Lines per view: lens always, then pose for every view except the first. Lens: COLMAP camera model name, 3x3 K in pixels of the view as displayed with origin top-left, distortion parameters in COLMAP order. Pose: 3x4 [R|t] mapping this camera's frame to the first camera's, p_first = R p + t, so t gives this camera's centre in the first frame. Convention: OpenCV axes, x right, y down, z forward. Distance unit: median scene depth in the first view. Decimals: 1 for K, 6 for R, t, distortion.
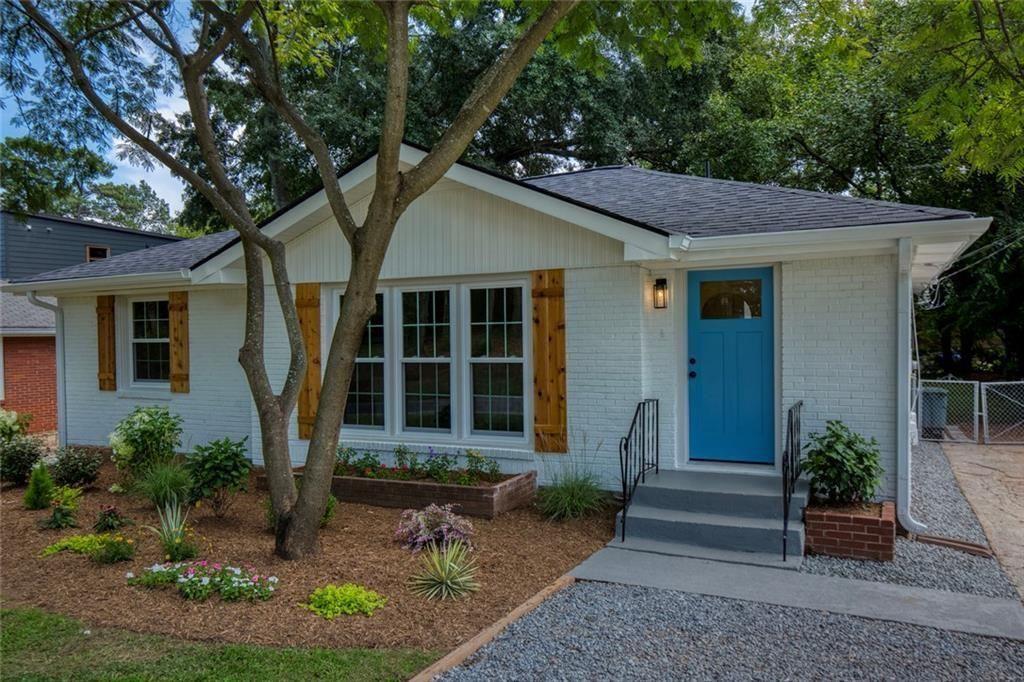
lens RADIAL K [[767.7, 0, 511.7], [0, 767.7, 347.7], [0, 0, 1]] dist [0.006362, 0.001832]
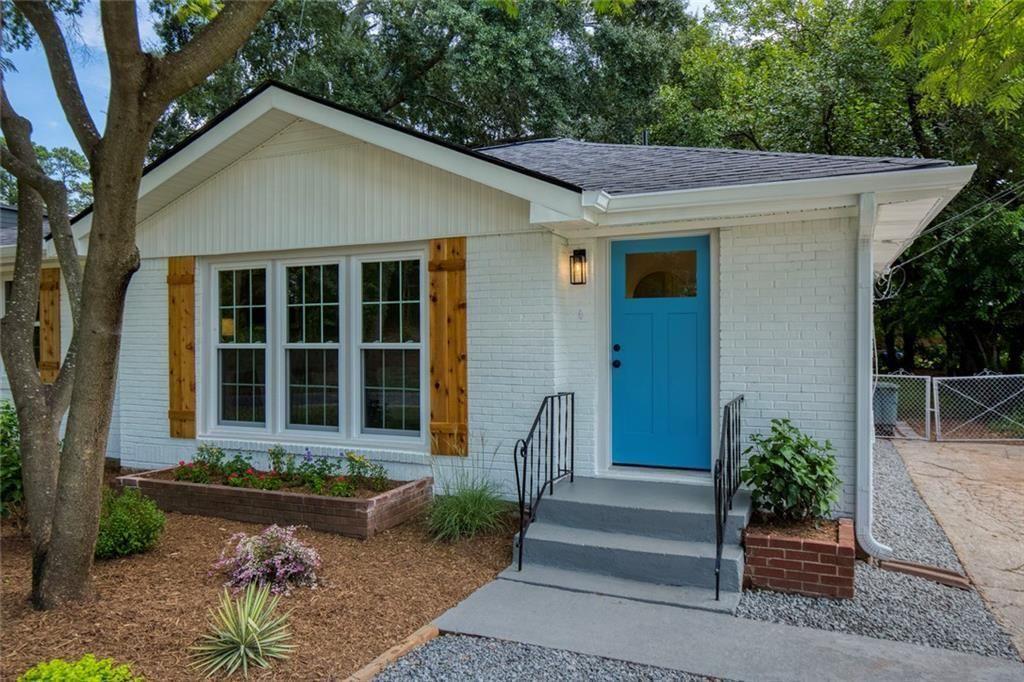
lens RADIAL K [[719.1, 0, 512.1], [0, 719.1, 336.8], [0, 0, 1]] dist [0.000014, 0.000994]
pose [[0.999351, 0.007250, 0.035279, 0.096527], [-0.006829, 0.999904, -0.012016, 0.016516], [-0.035362, 0.011768, 0.999305, 0.222428]]
